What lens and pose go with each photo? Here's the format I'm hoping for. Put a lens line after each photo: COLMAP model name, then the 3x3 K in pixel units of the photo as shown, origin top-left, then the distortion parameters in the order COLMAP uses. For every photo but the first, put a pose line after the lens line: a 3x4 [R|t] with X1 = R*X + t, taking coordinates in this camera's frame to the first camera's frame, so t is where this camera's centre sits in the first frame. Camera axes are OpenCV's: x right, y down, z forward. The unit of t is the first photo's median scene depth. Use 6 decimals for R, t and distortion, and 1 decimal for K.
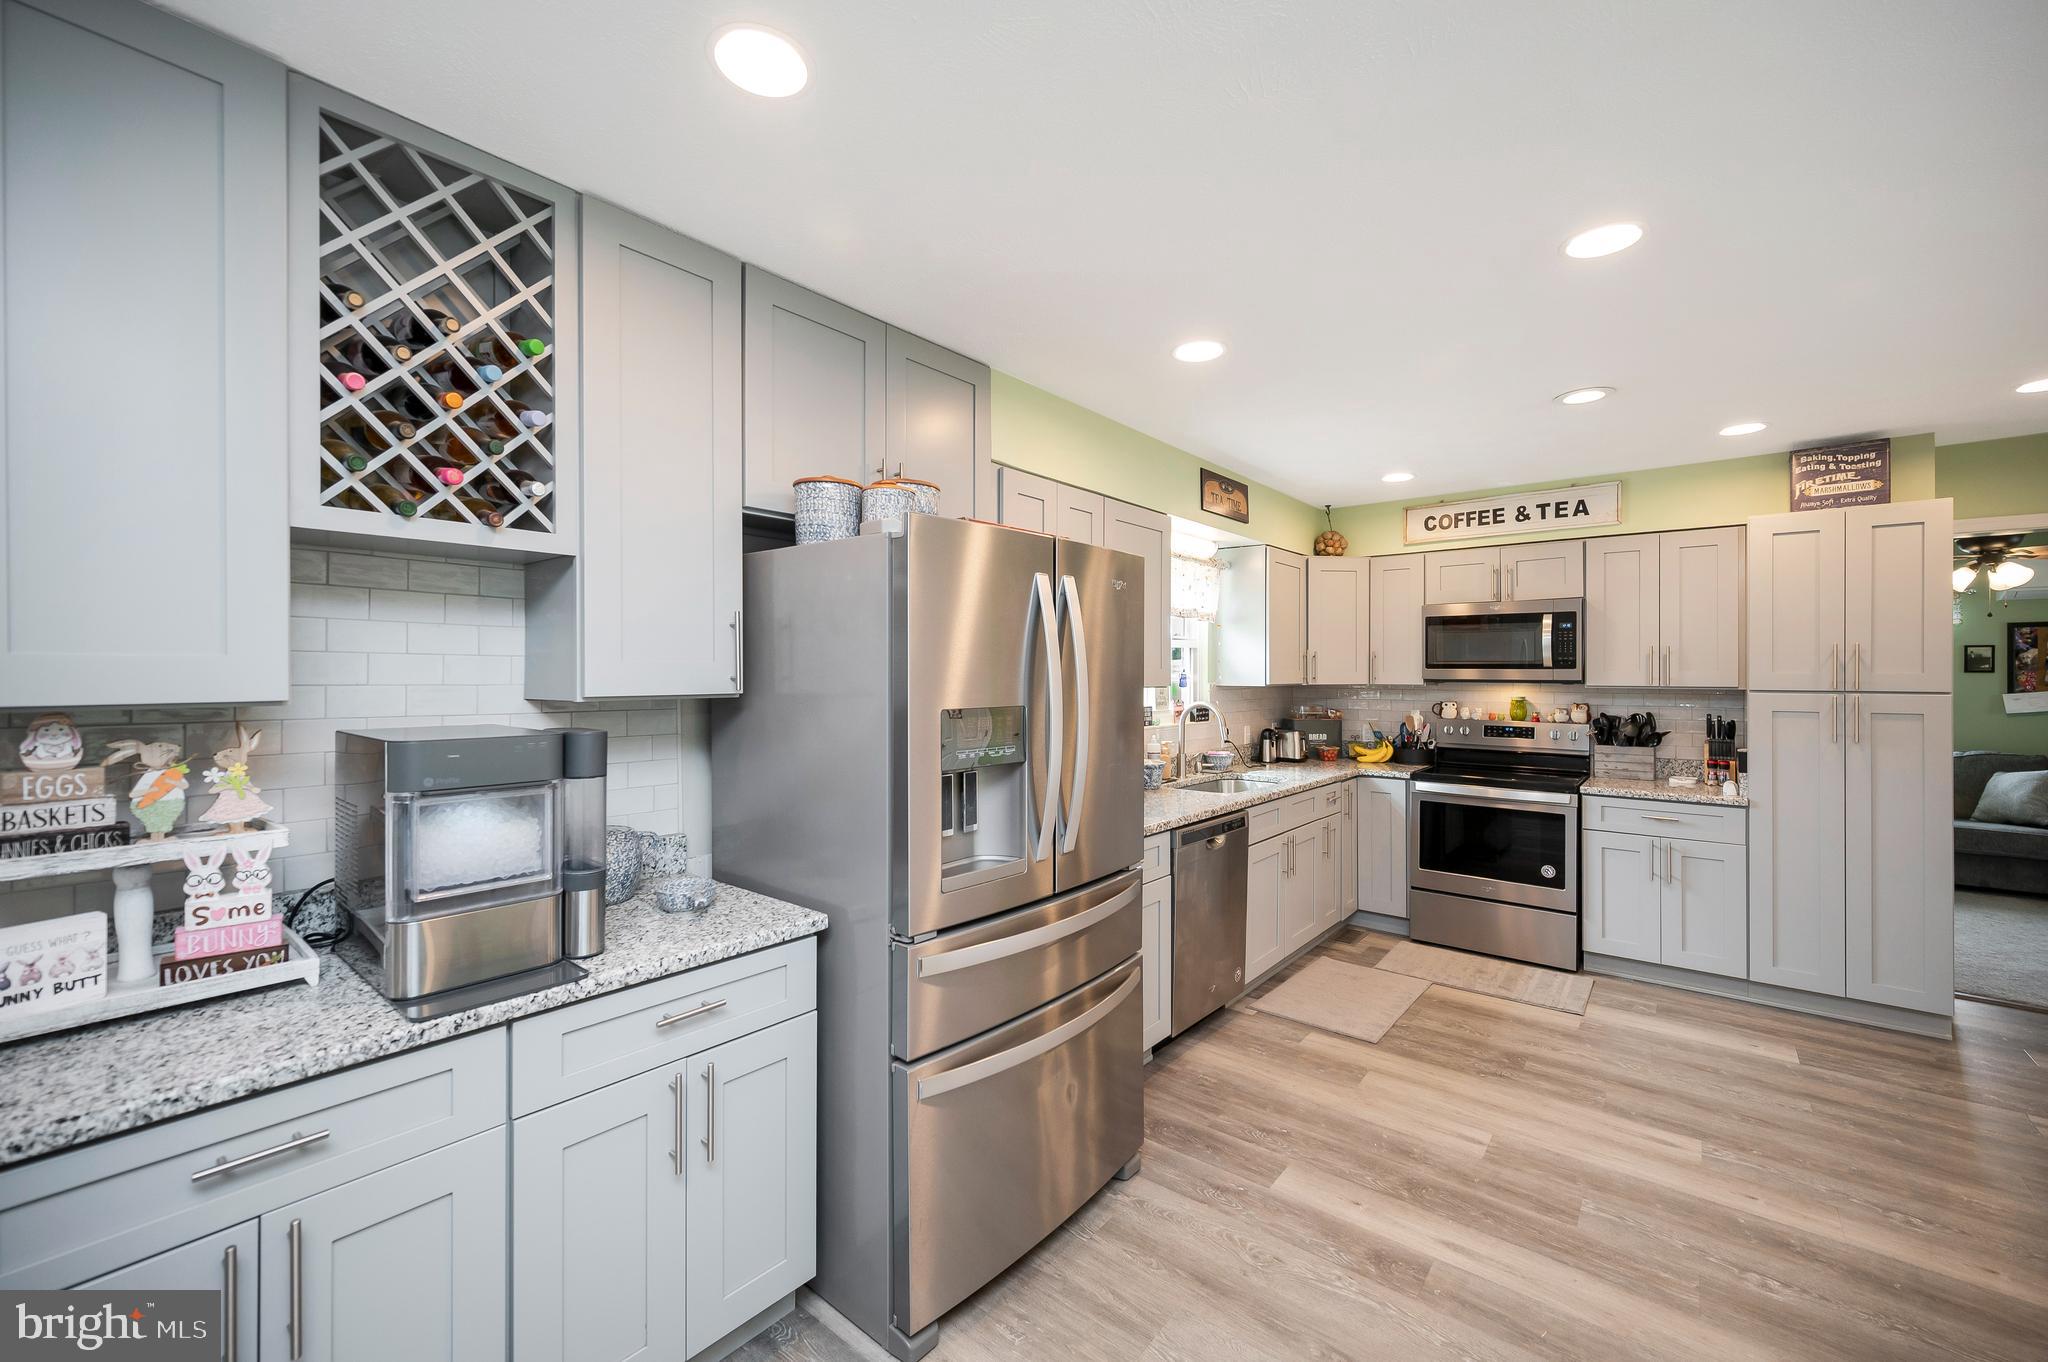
lens RADIAL K [[796.9, 0, 1021.3], [0, 796.9, 676.4], [0, 0, 1]] dist [0.000244, -0.000046]
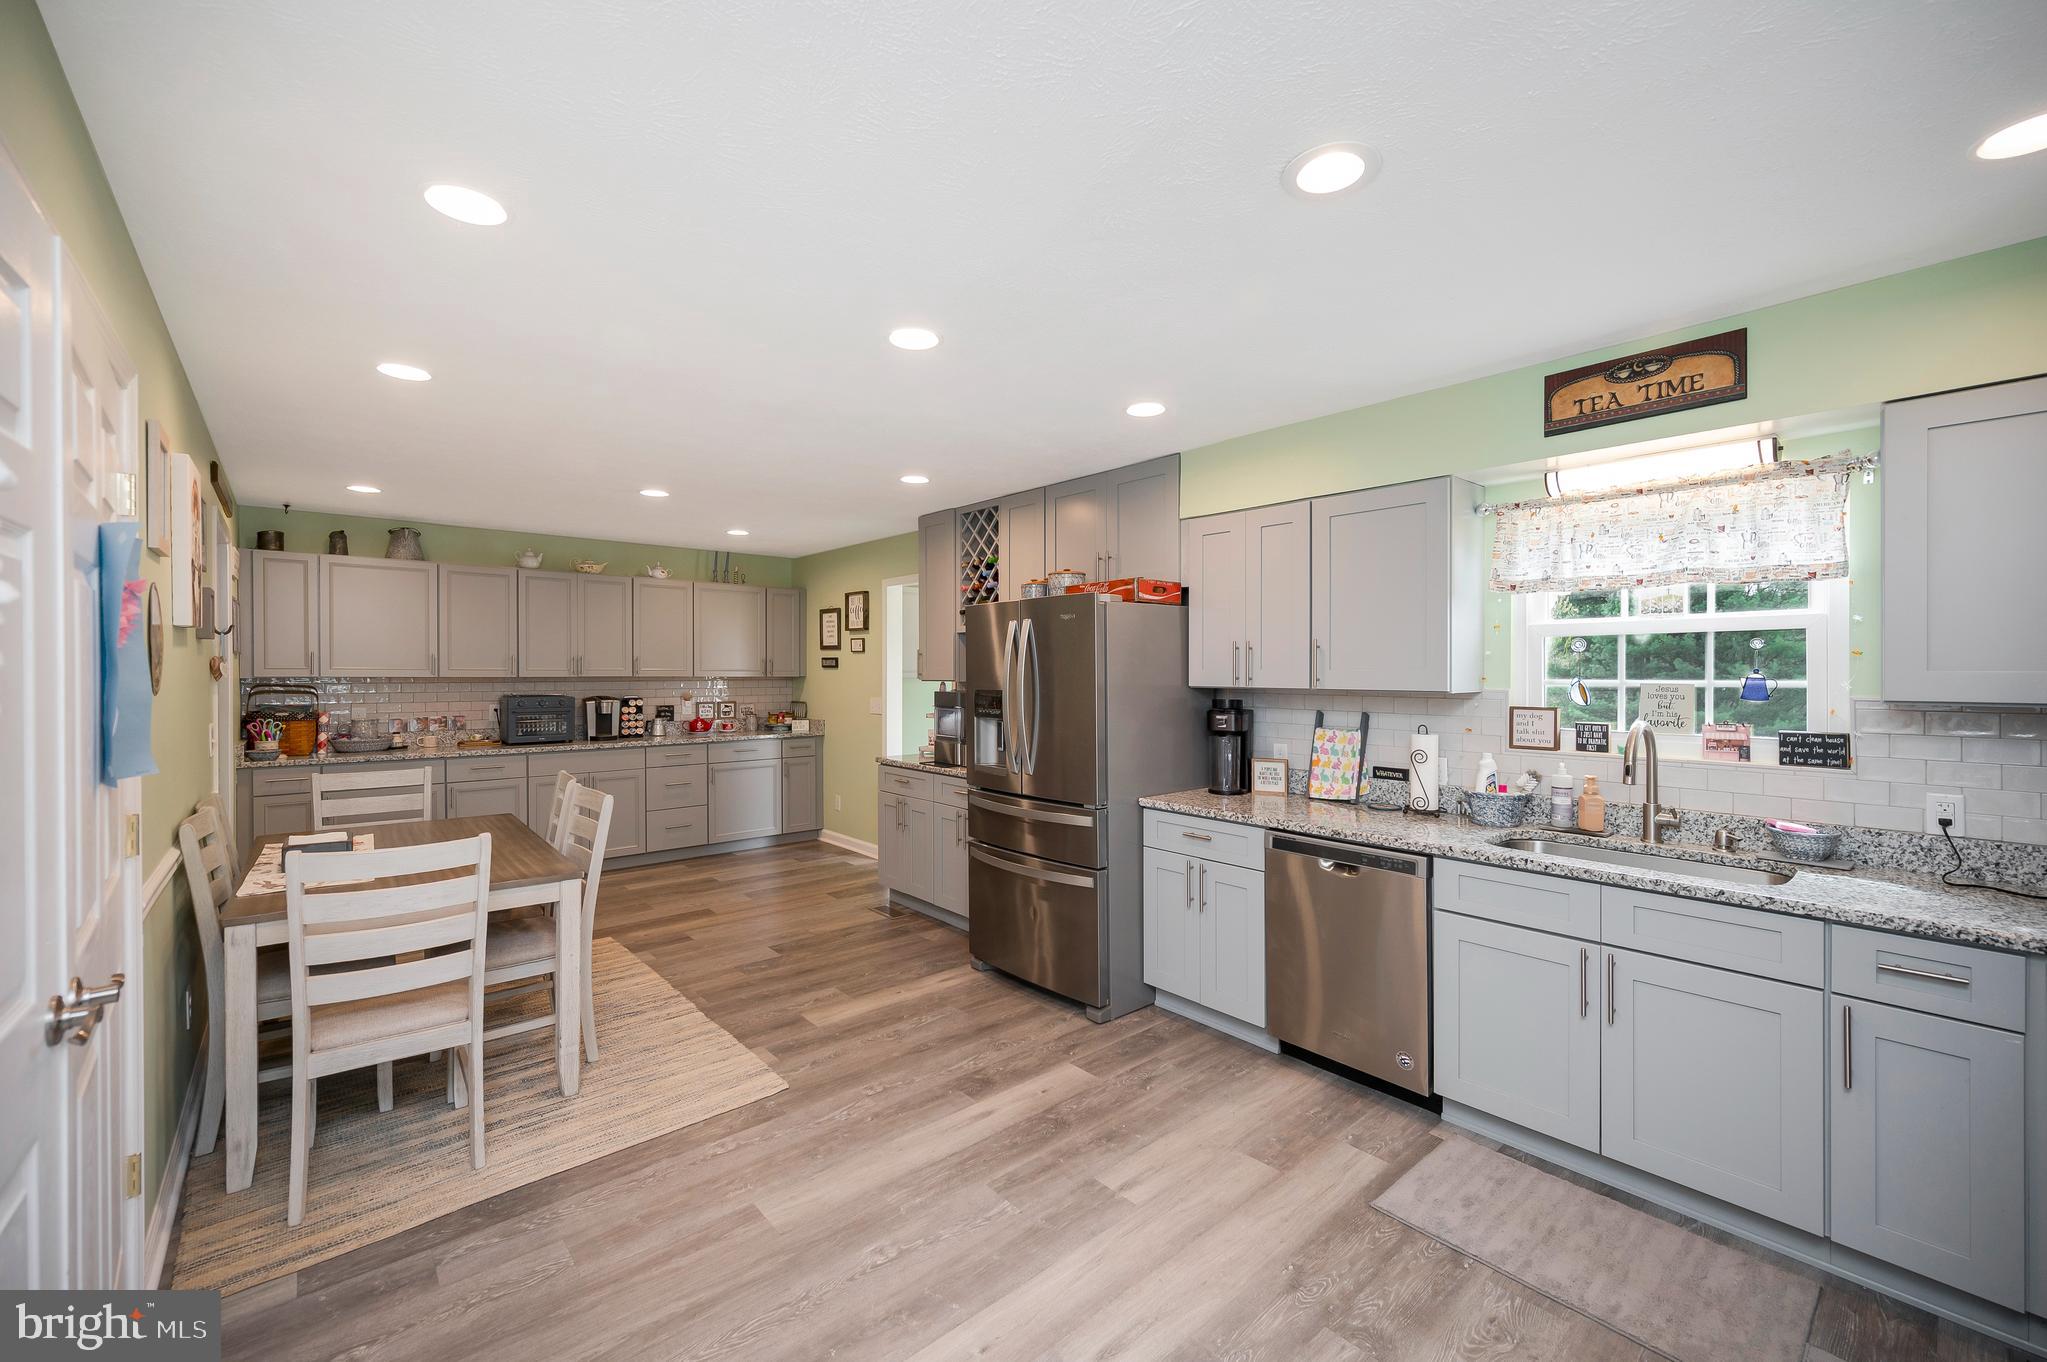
lens RADIAL K [[812.4, 0, 1063.7], [0, 812.4, 683.3], [0, 0, 1]] dist [-0.000444, -0.000008]
pose [[-0.103444, 0.013357, -0.994546, 1.608851], [-0.006826, 0.999877, 0.014139, -0.007317], [0.994612, 0.008251, -0.103340, 1.099240]]
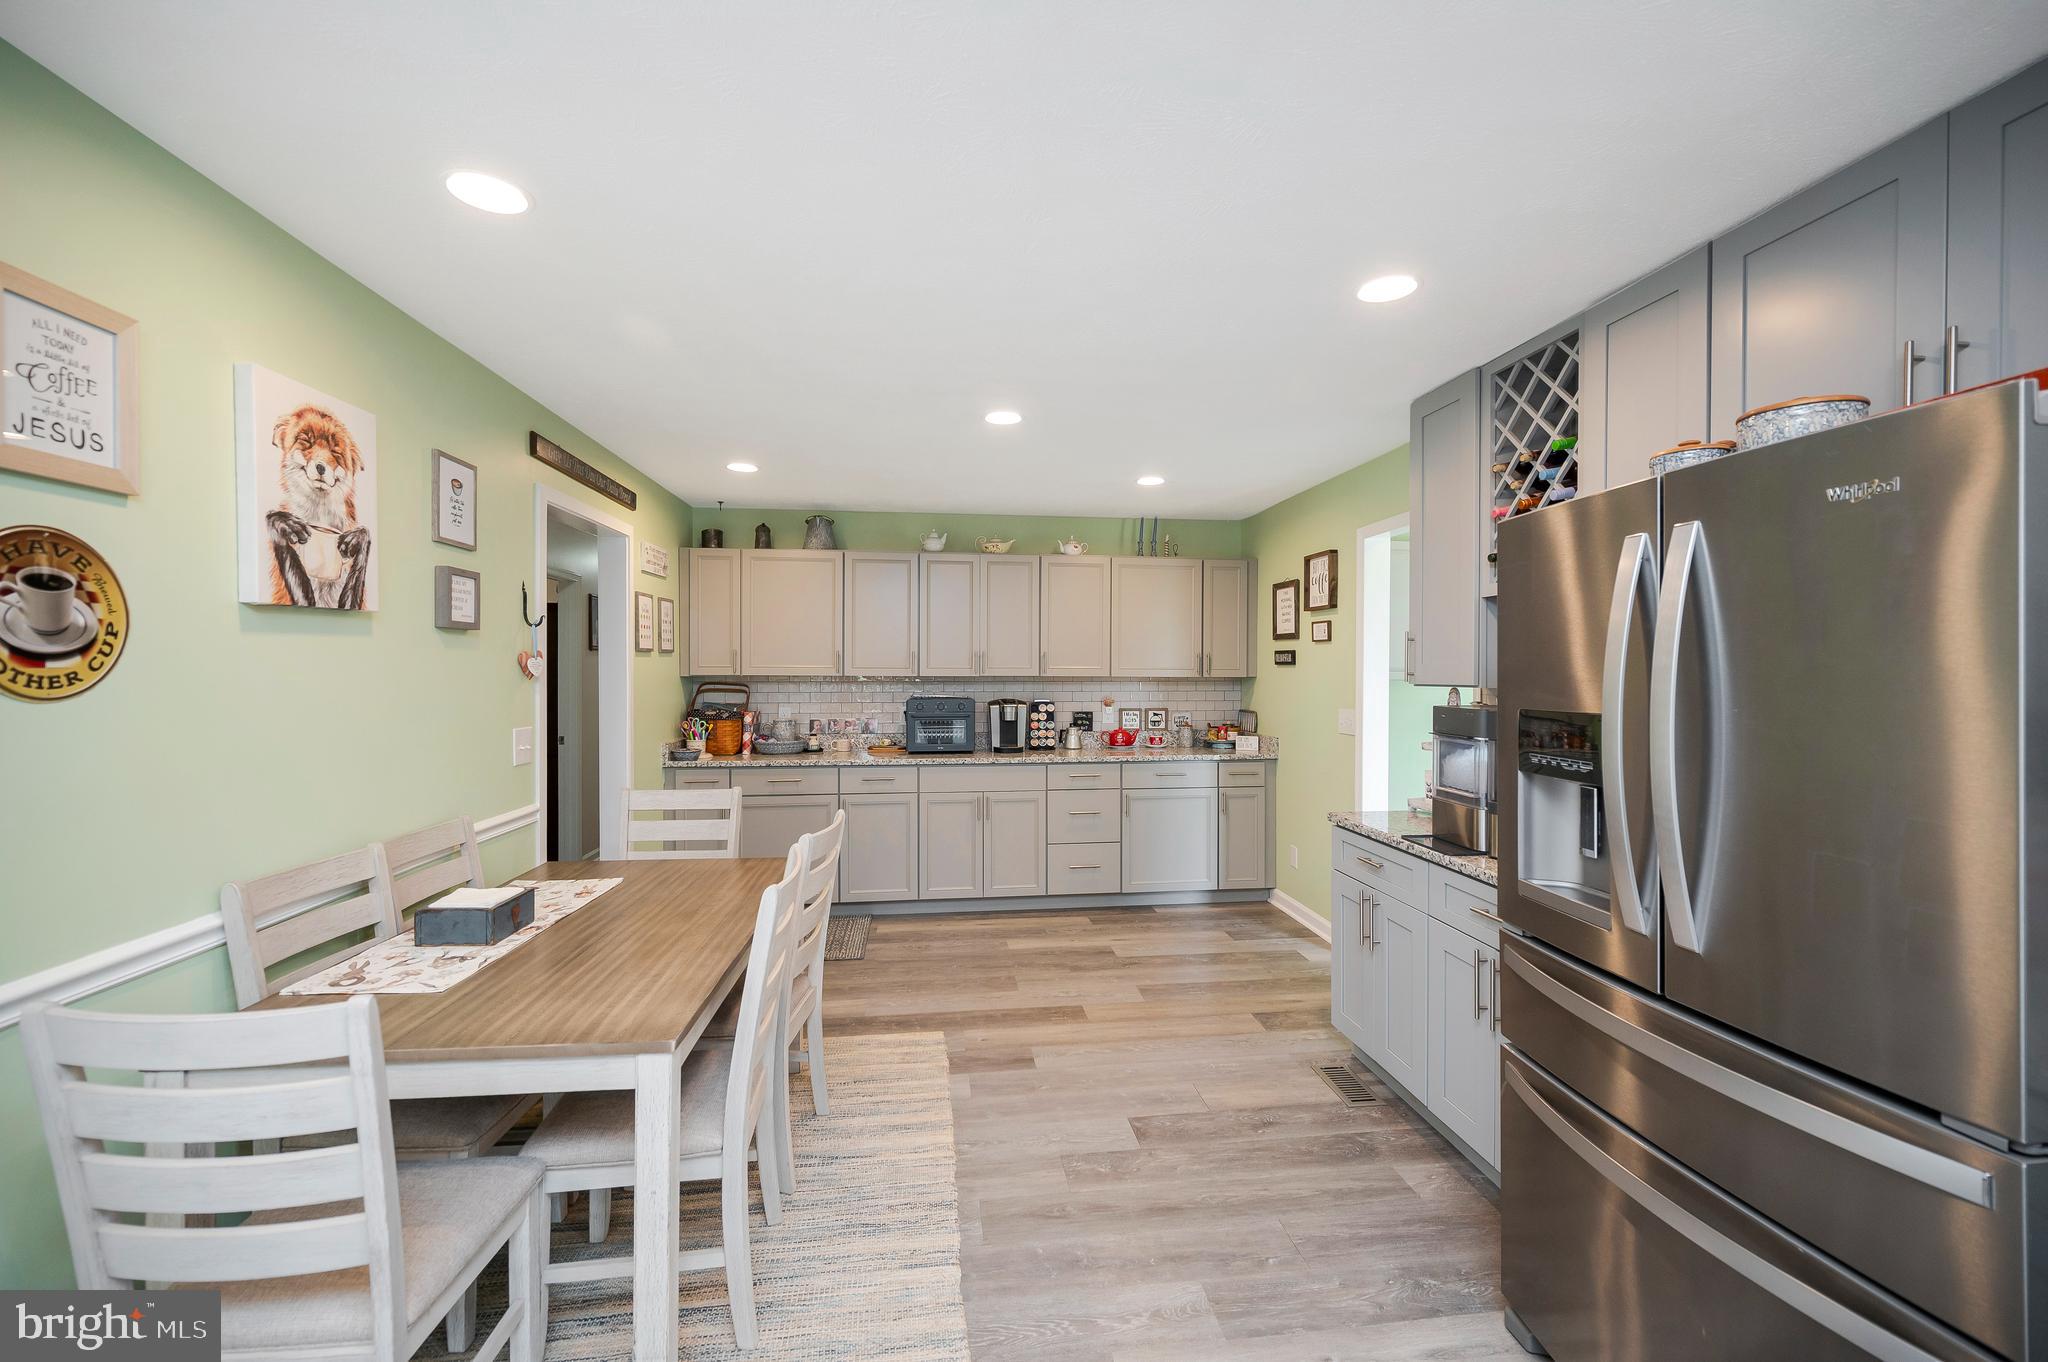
lens RADIAL K [[840.2, 0, 1028.9], [0, 840.2, 678.3], [0, 0, 1]] dist [0.001891, 0.000016]
pose [[-0.676365, 0.004245, -0.736555, 0.803769], [-0.007068, 0.999900, 0.012254, -0.004079], [0.736533, 0.013494, -0.676267, 0.927502]]
